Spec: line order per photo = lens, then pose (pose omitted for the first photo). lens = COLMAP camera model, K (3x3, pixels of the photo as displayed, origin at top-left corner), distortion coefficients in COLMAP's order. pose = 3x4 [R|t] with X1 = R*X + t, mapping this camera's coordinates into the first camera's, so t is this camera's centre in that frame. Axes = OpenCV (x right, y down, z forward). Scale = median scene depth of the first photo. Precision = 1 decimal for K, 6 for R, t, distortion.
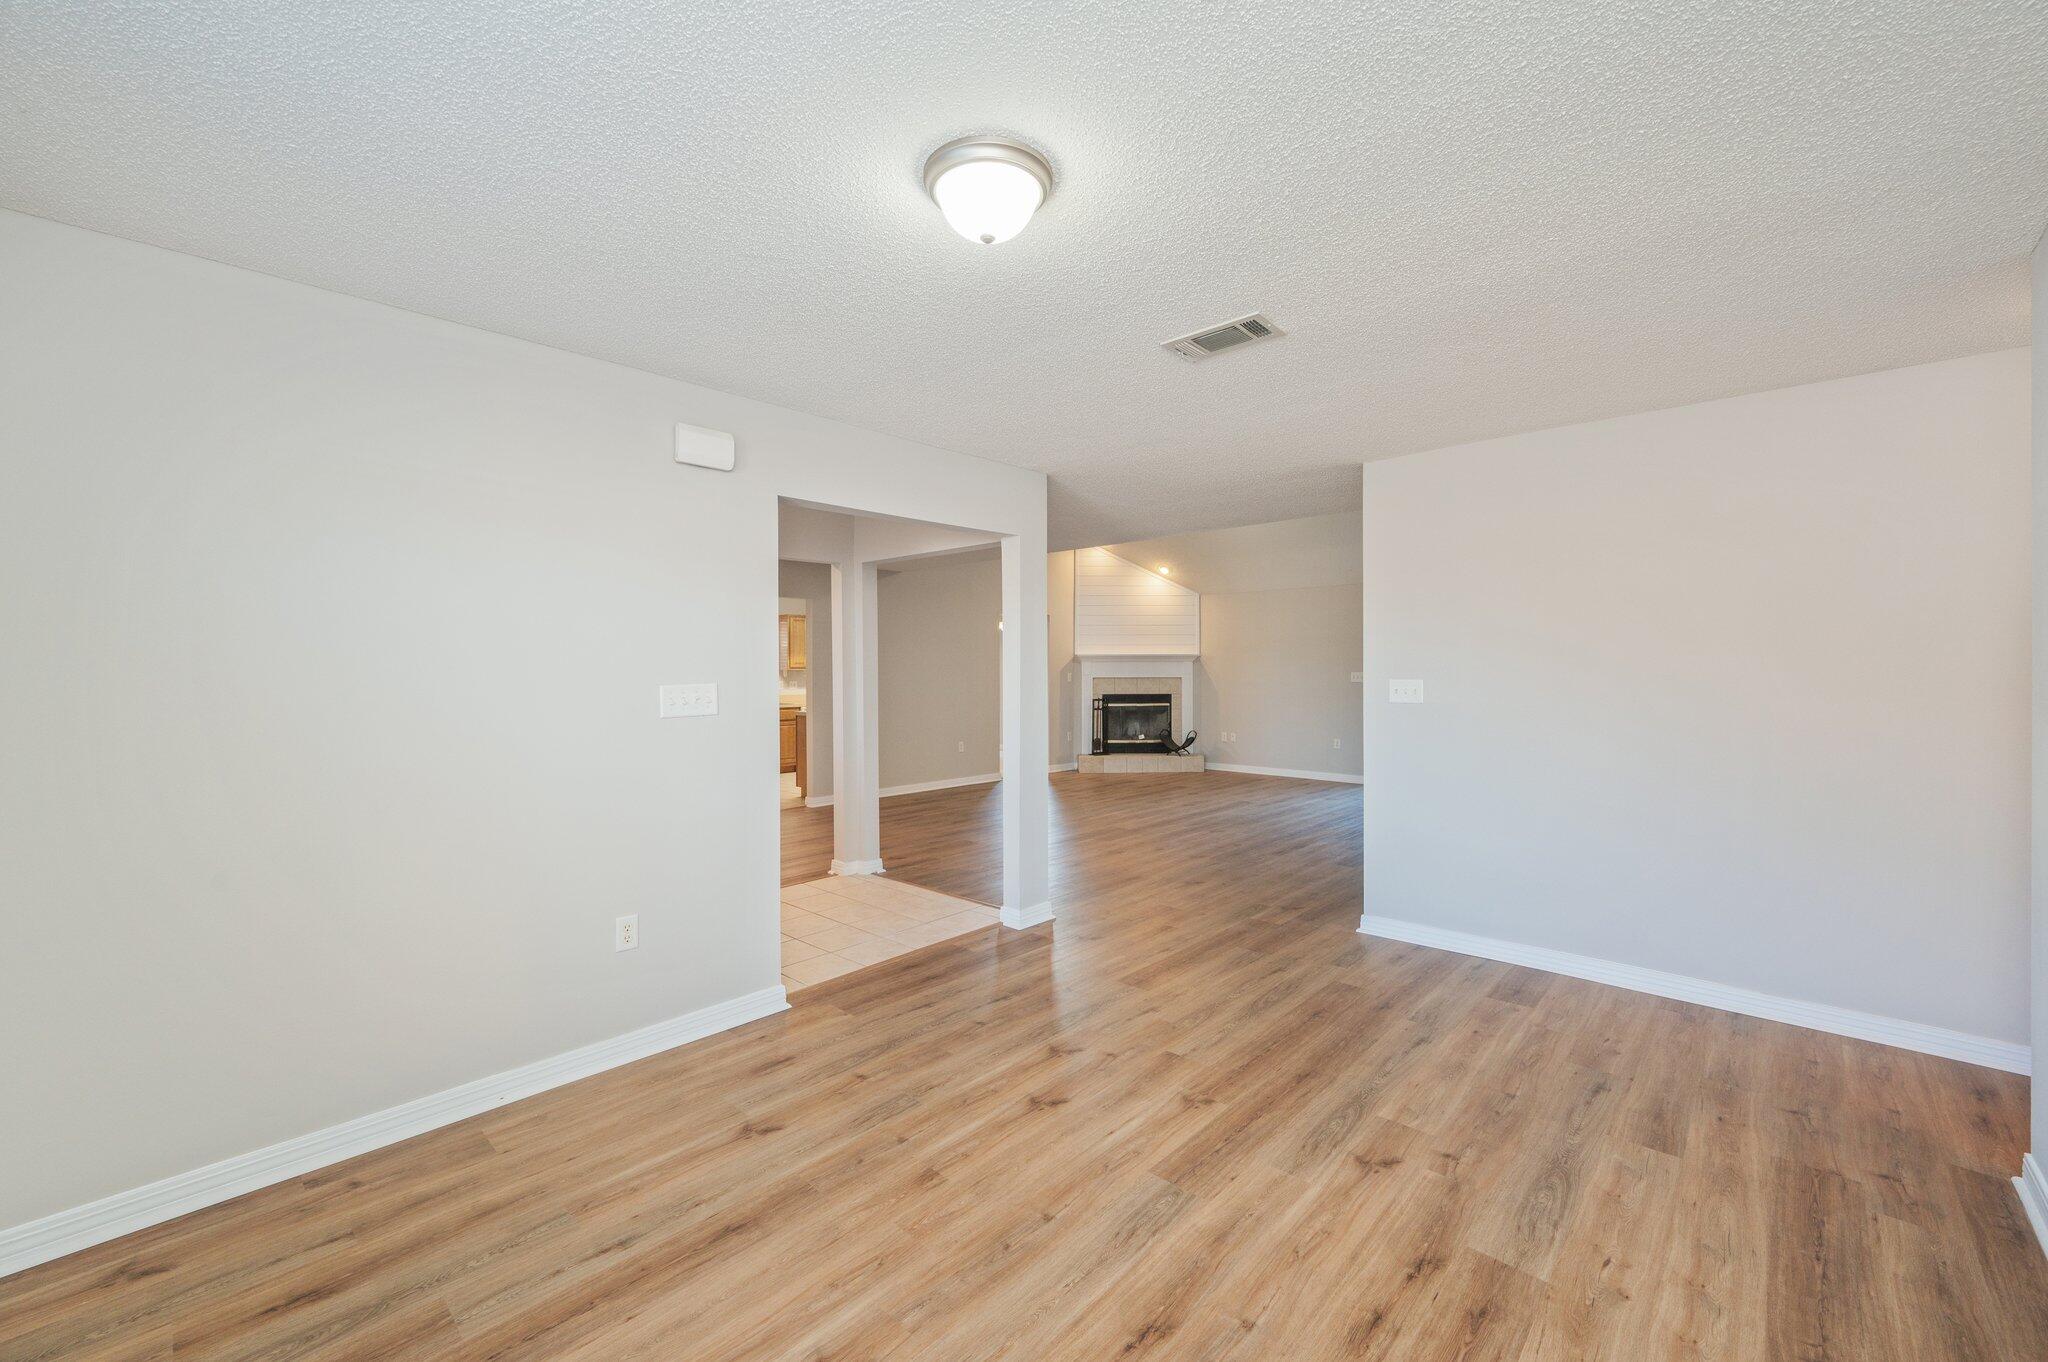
lens RADIAL K [[793.5, 0, 1024.0], [0, 793.5, 681.0], [0, 0, 1]] dist [0.000029, -0.000017]
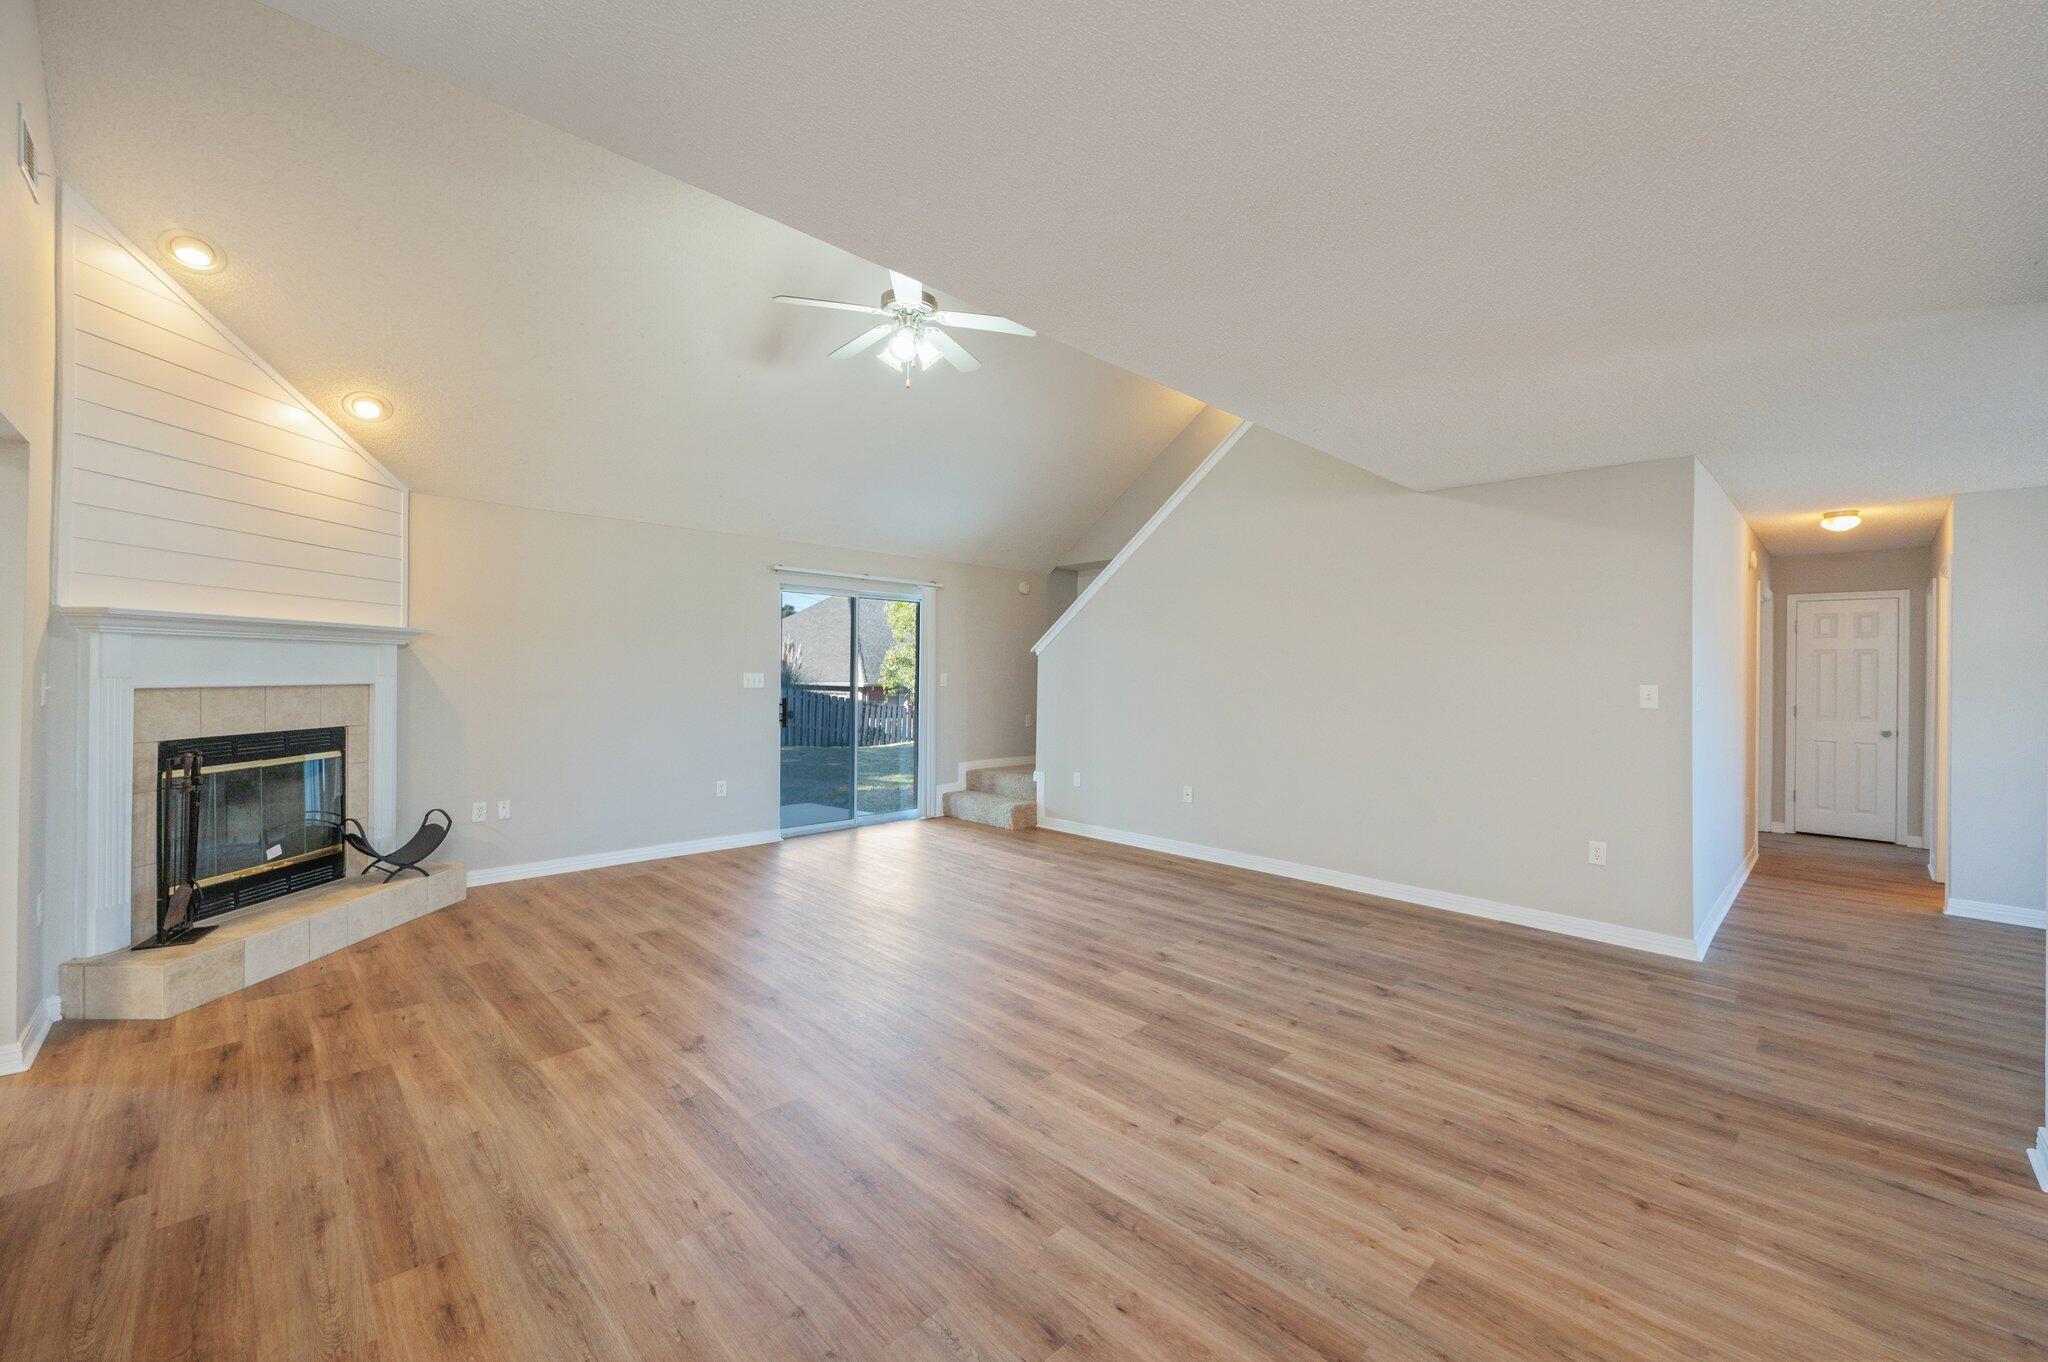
lens RADIAL K [[820.0, 0, 1029.5], [0, 820.0, 656.9], [0, 0, 1]] dist [-0.002327, -0.000265]
pose [[0.037117, 0.022582, 0.999056, -0.206908], [0.007744, 0.999708, -0.022885, -0.006175], [-0.999281, 0.008586, 0.036931, 0.651315]]
